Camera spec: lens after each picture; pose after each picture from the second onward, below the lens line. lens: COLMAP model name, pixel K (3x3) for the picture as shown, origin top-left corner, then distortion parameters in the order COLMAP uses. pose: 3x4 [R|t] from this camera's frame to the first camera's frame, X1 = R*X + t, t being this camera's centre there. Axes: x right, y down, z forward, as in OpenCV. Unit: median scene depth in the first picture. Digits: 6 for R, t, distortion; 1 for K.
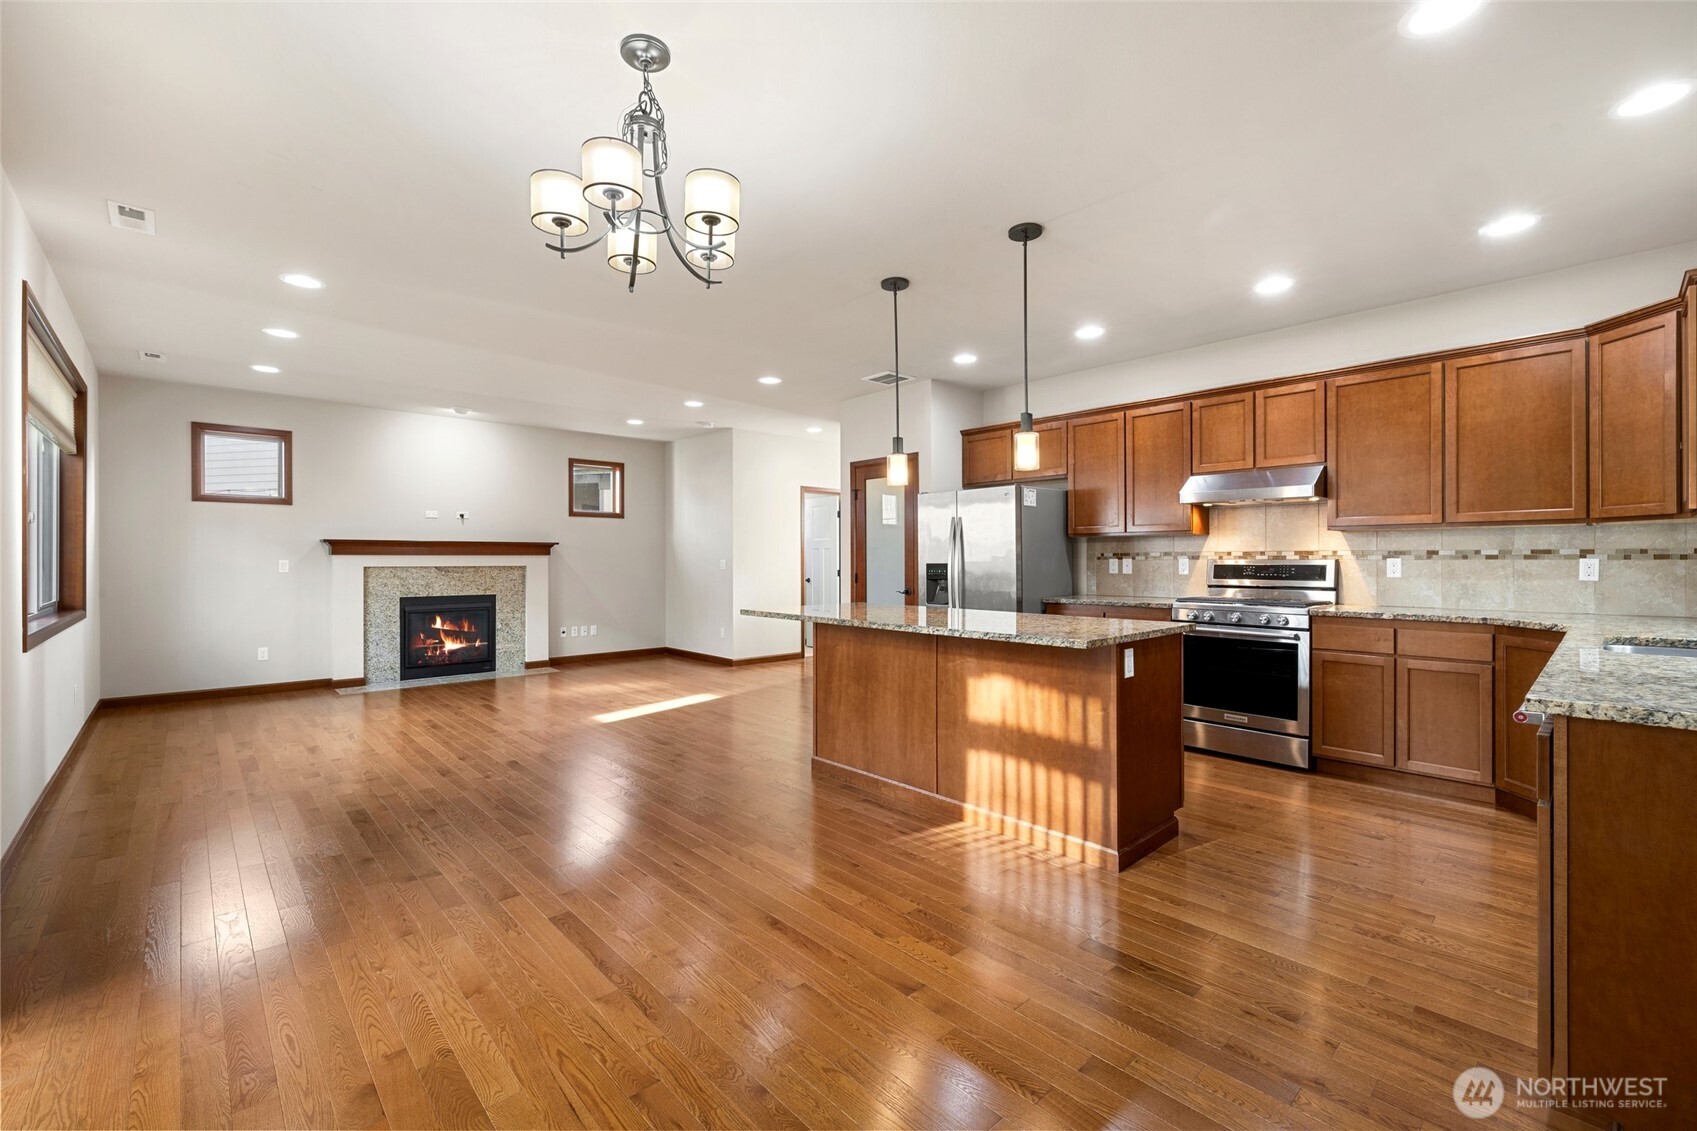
lens RADIAL K [[711.0, 0, 845.6], [0, 711.0, 564.8], [0, 0, 1]] dist [-0.000948, 0.000095]
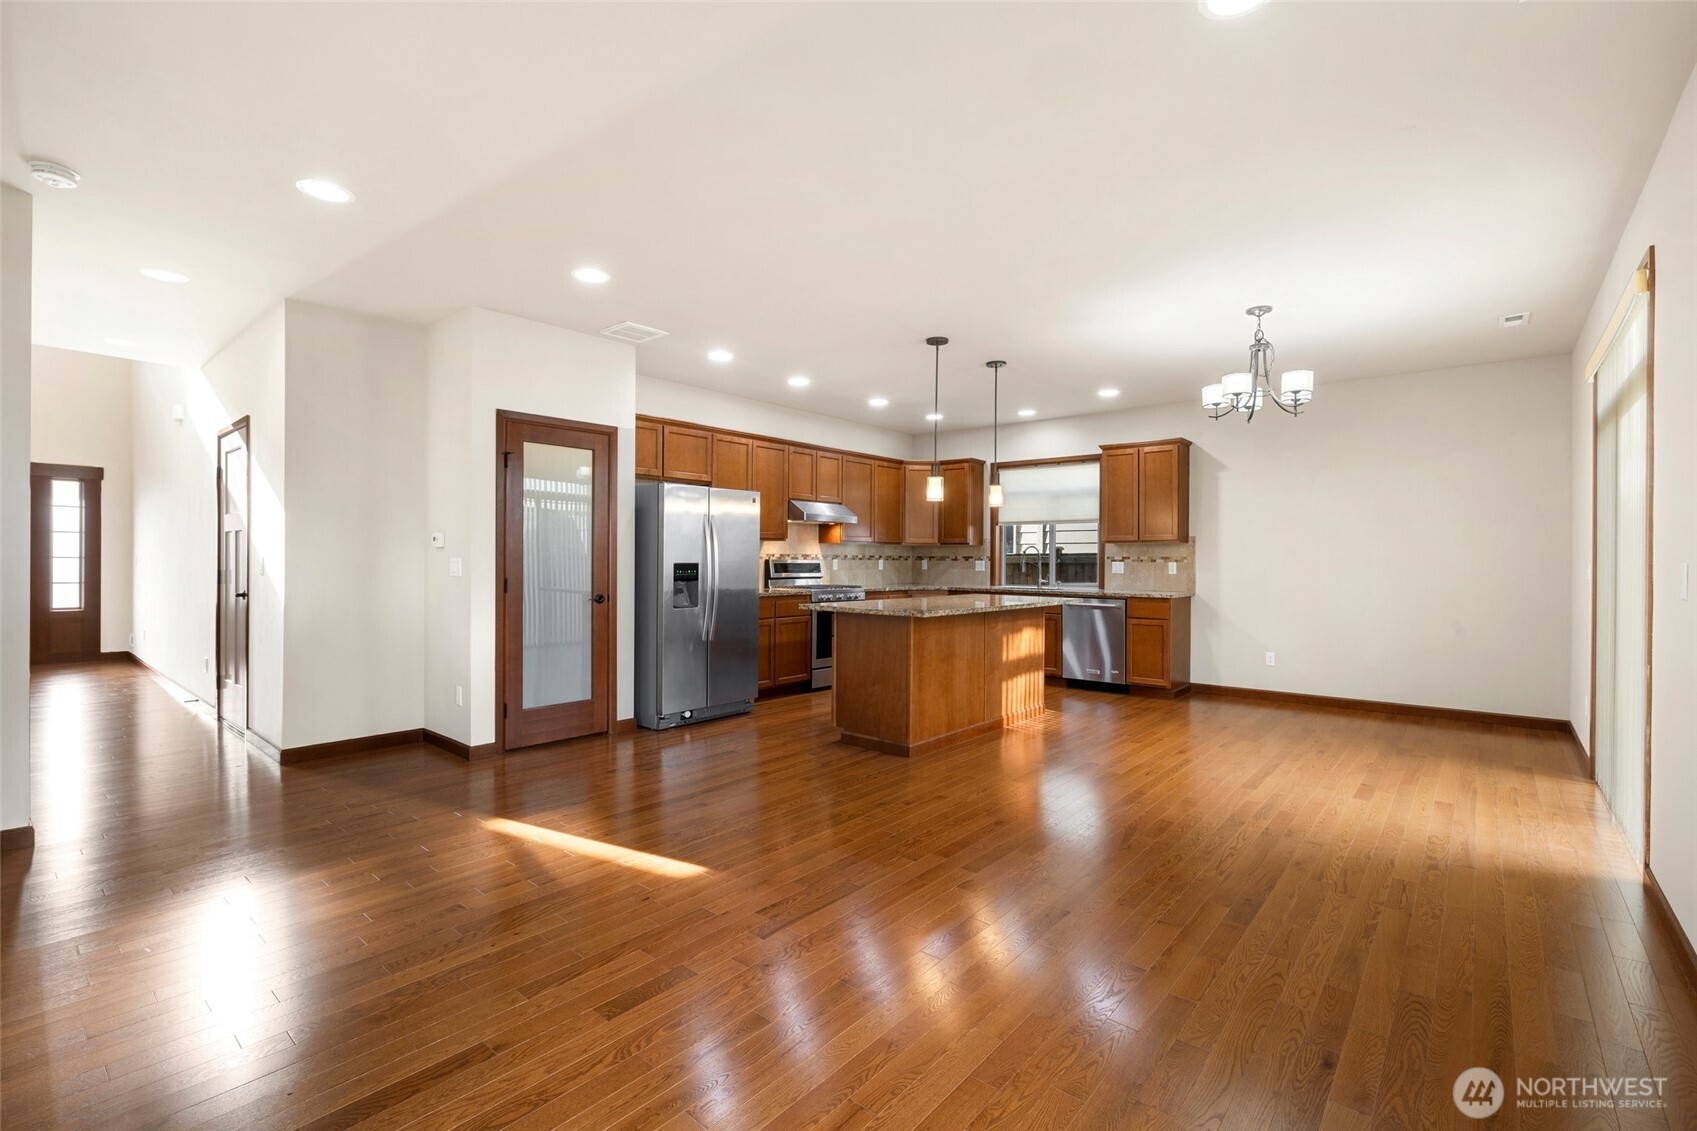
lens RADIAL K [[756.3, 0, 844.5], [0, 756.3, 559.3], [0, 0, 1]] dist [-0.000356, 0.000005]
pose [[-0.118792, -0.000530, 0.992919, -0.674290], [-0.001313, 0.999999, 0.000377, -0.005571], [-0.992918, -0.001258, -0.118793, 0.716825]]
